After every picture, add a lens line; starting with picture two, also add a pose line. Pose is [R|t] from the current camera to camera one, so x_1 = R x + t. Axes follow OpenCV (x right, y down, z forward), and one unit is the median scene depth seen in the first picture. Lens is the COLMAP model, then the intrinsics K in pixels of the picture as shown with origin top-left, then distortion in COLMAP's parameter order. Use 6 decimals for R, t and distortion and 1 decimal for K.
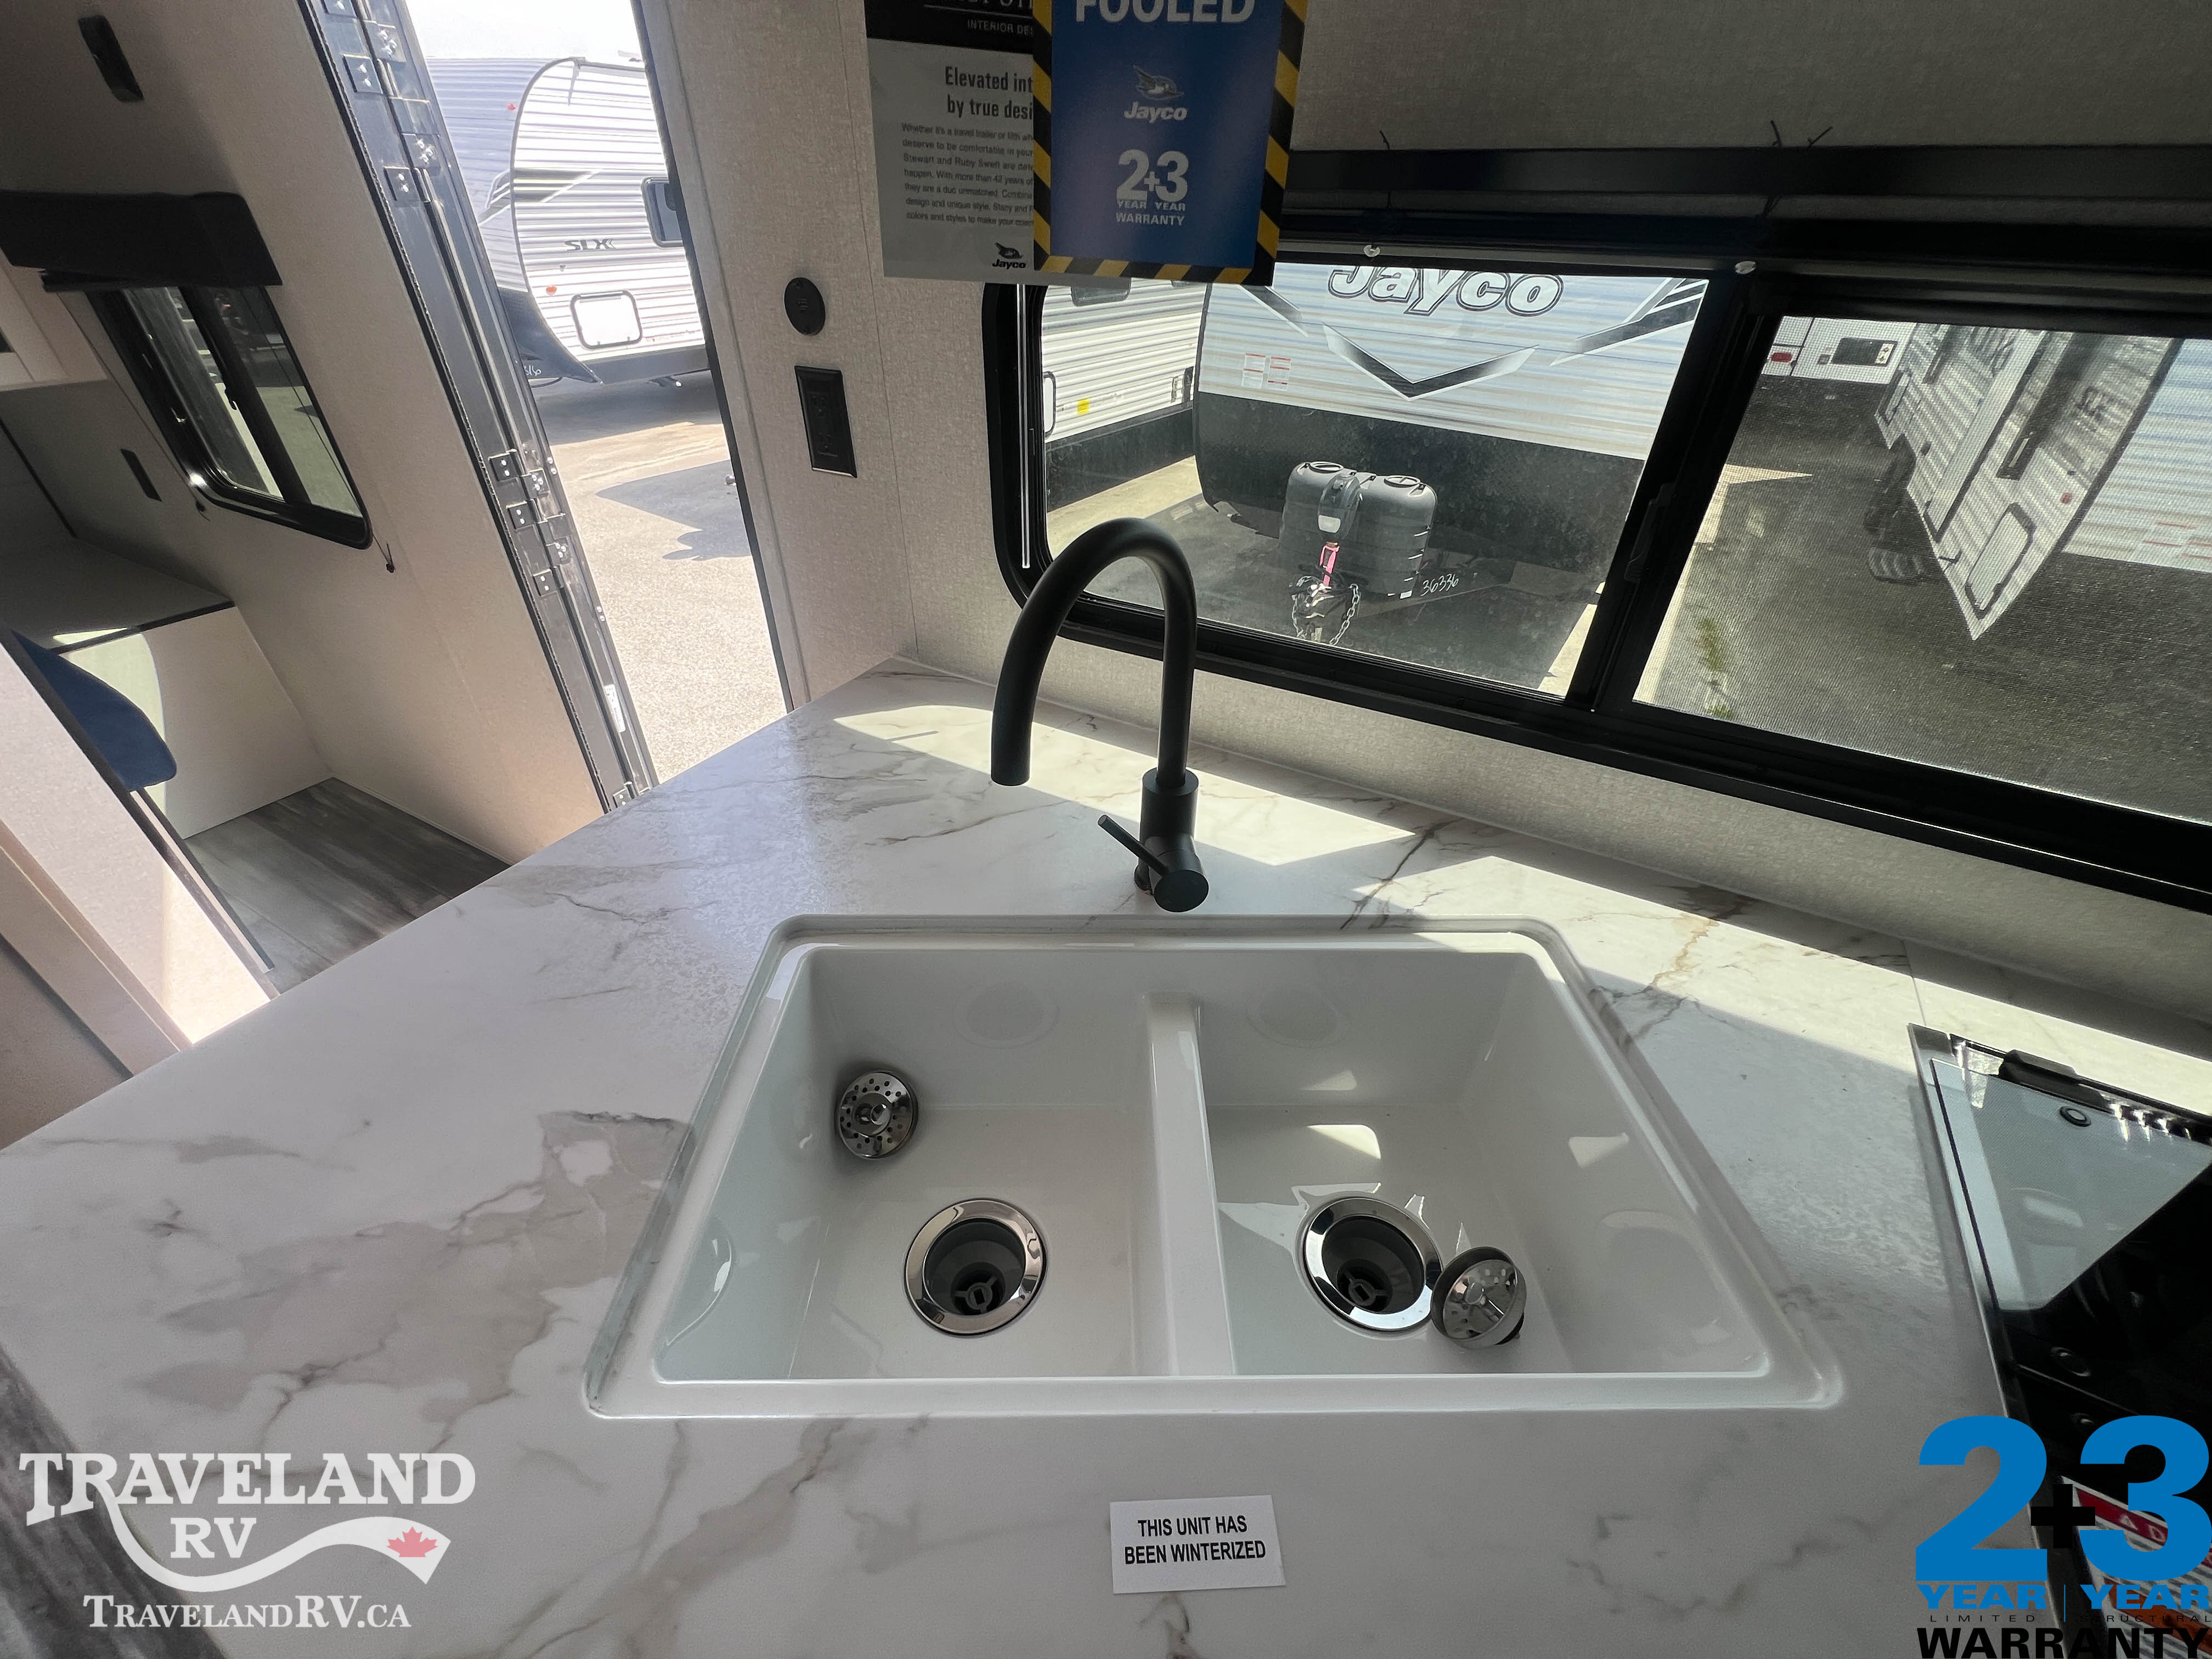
lens RADIAL K [[885.0, 0, 1104.4], [0, 885.0, 826.5], [0, 0, 1]] dist [-0.002697, 0.000579]
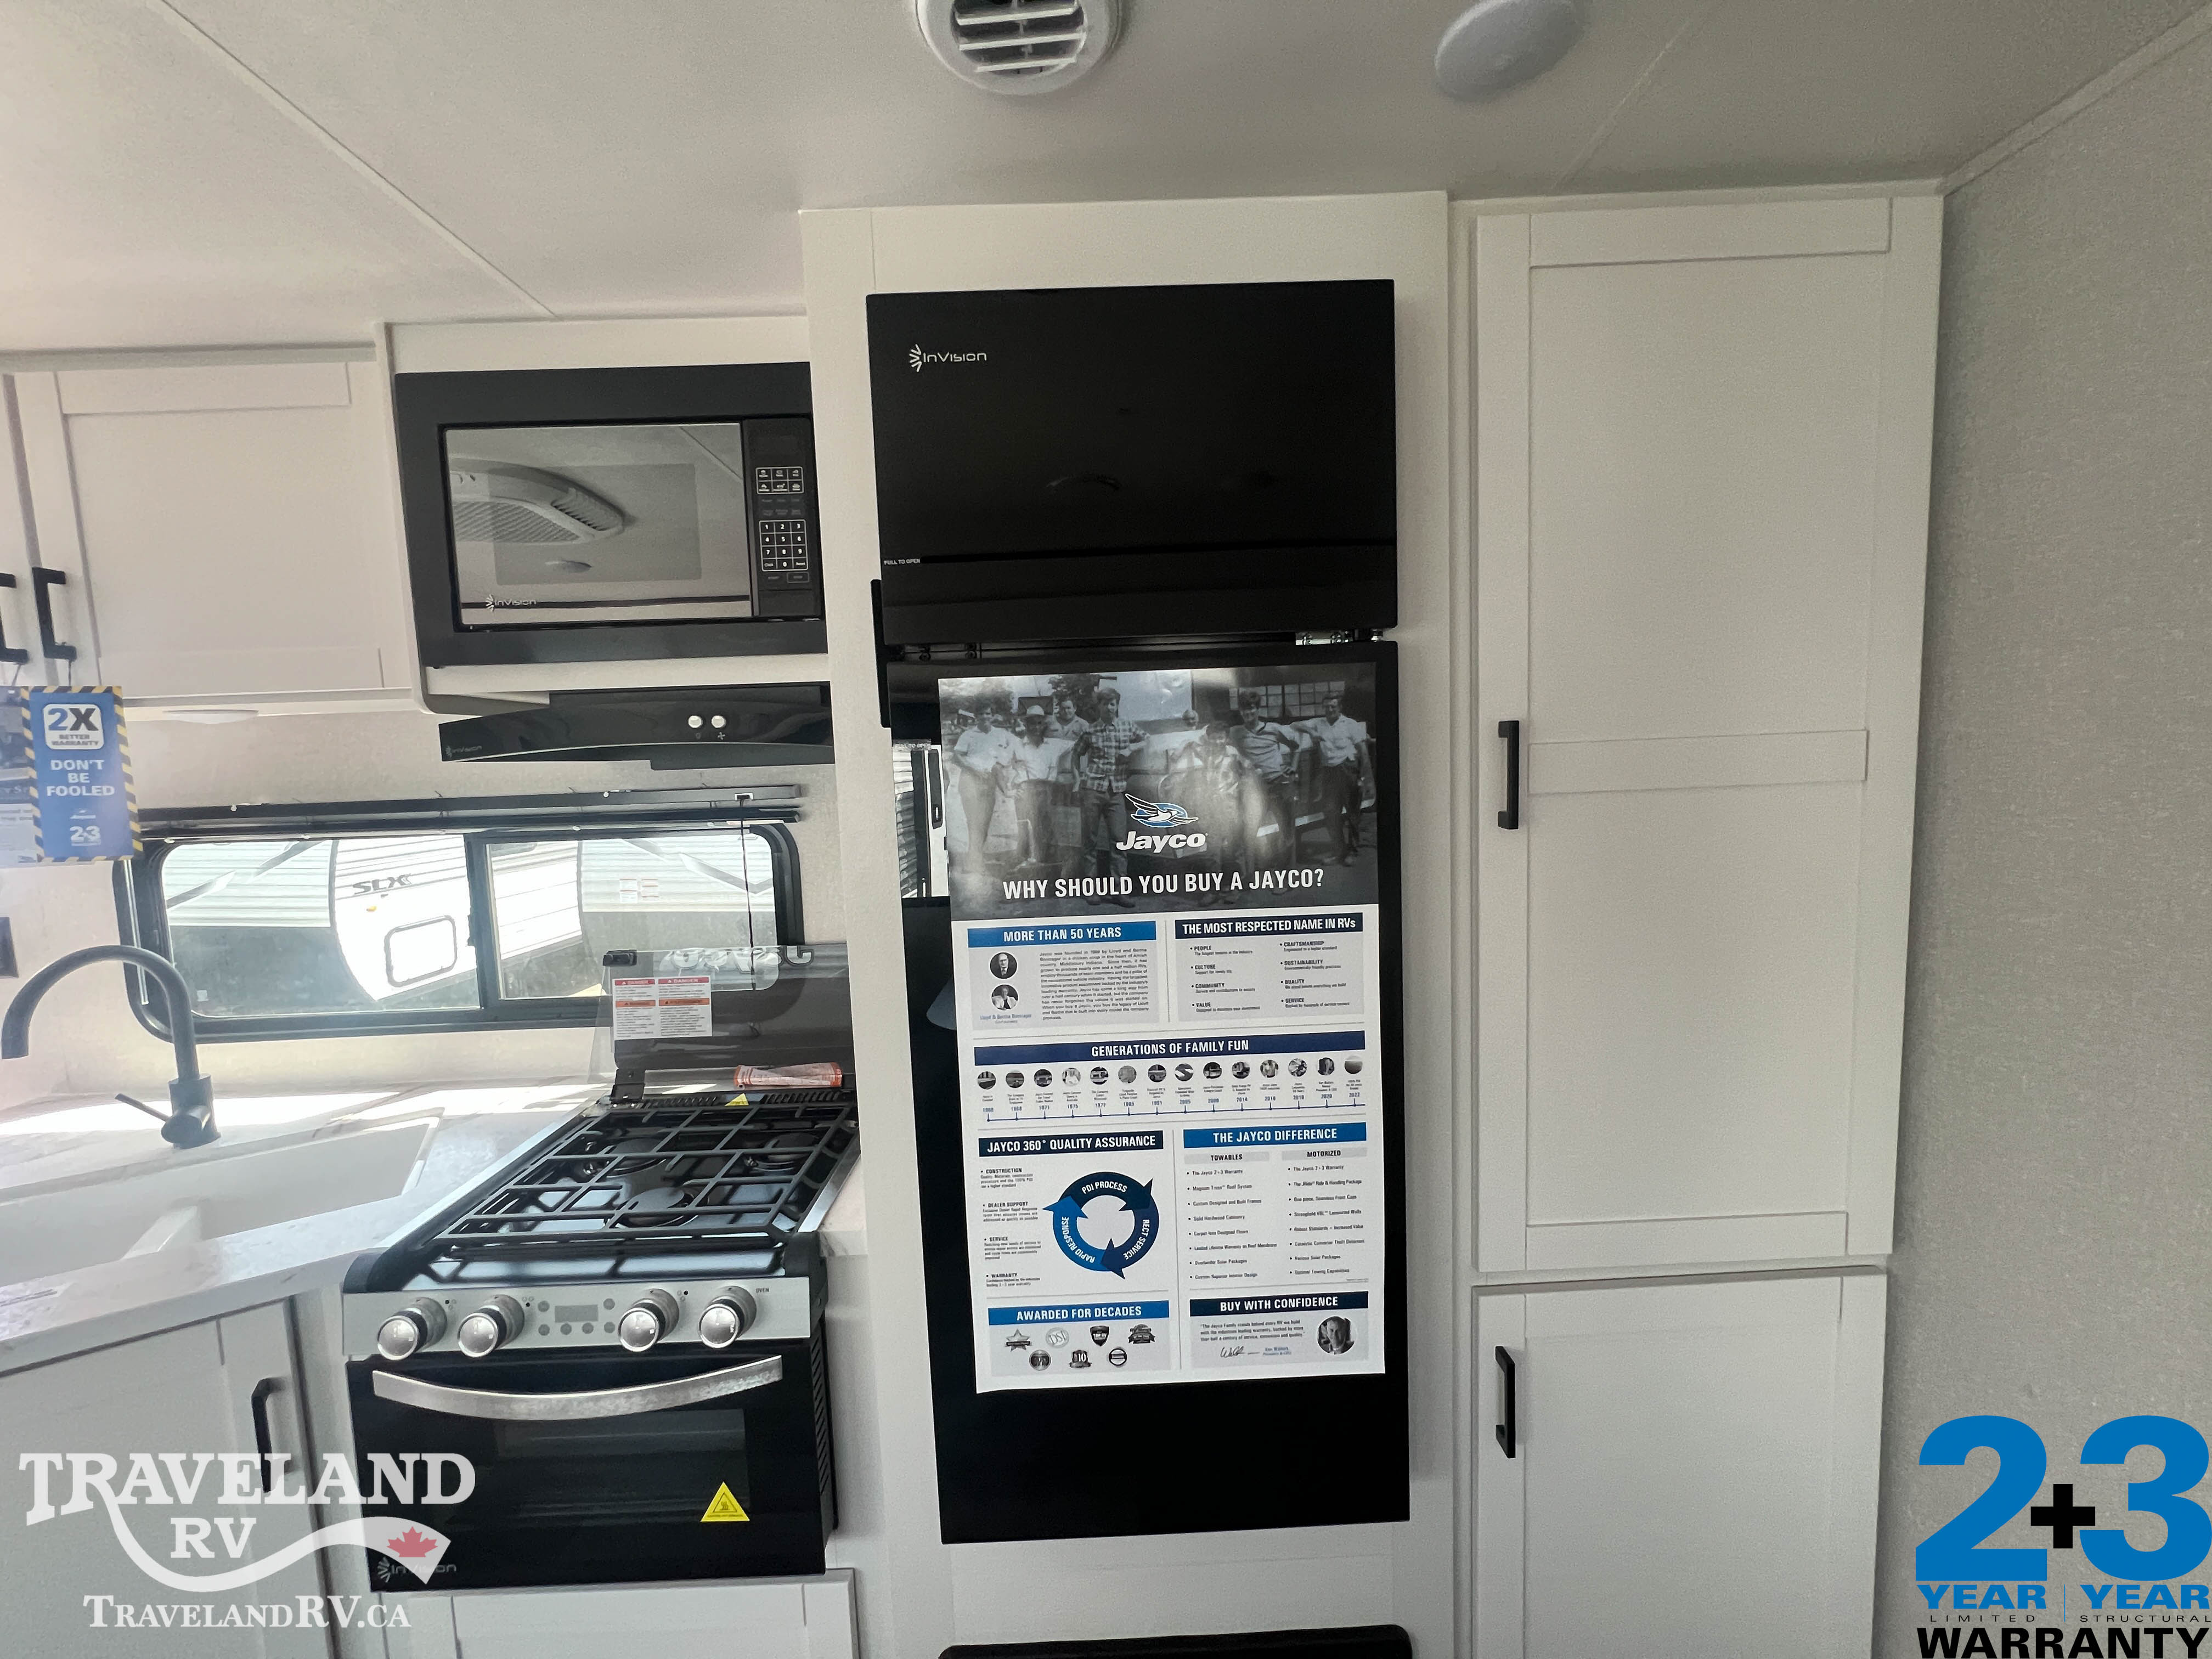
lens RADIAL K [[885.0, 0, 1103.3], [0, 885.0, 828.1], [0, 0, 1]] dist [-0.002697, 0.000579]
pose [[0.862971, -0.086676, 0.497763, 0.510651], [0.328163, 0.845241, -0.421754, 0.550495], [-0.384174, 0.527309, 0.757863, -0.869692]]
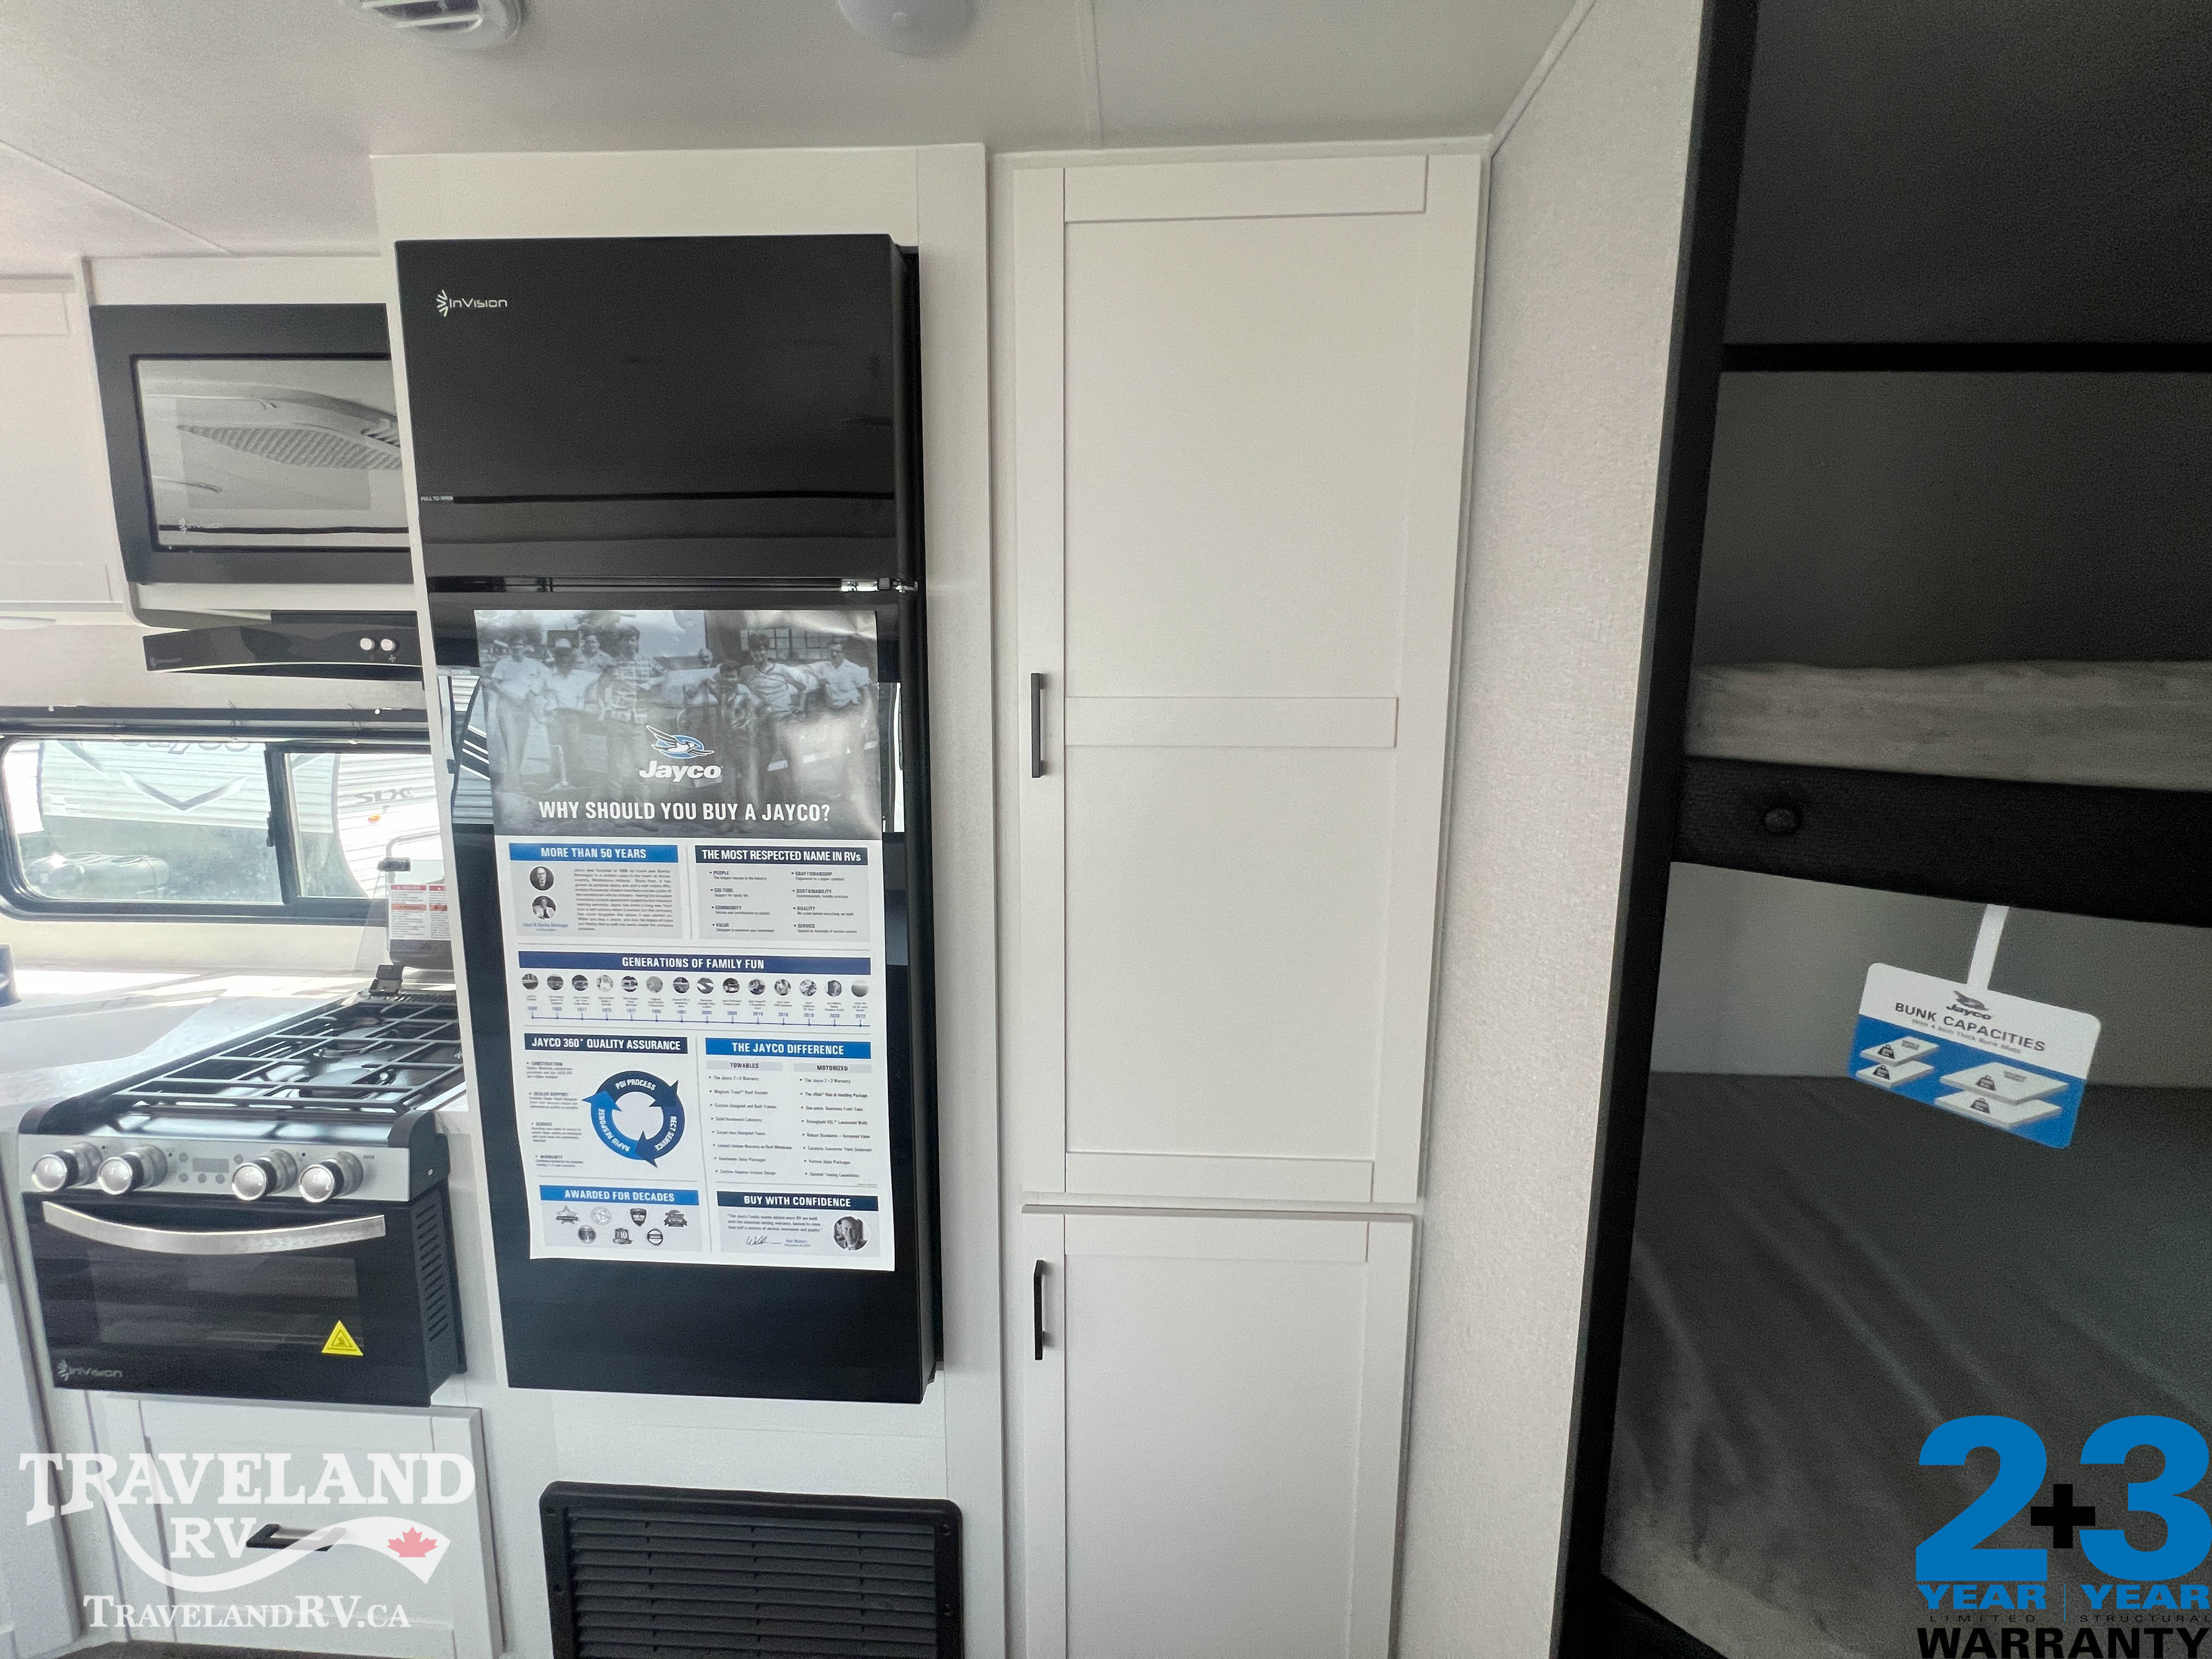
lens RADIAL K [[885.0, 0, 1103.0], [0, 885.0, 828.5], [0, 0, 1]] dist [-0.002697, 0.000579]
pose [[0.892047, -0.068084, 0.446784, 0.900887], [0.262402, 0.882915, -0.389366, 0.718477], [-0.367963, 0.464570, 0.805467, -1.078003]]
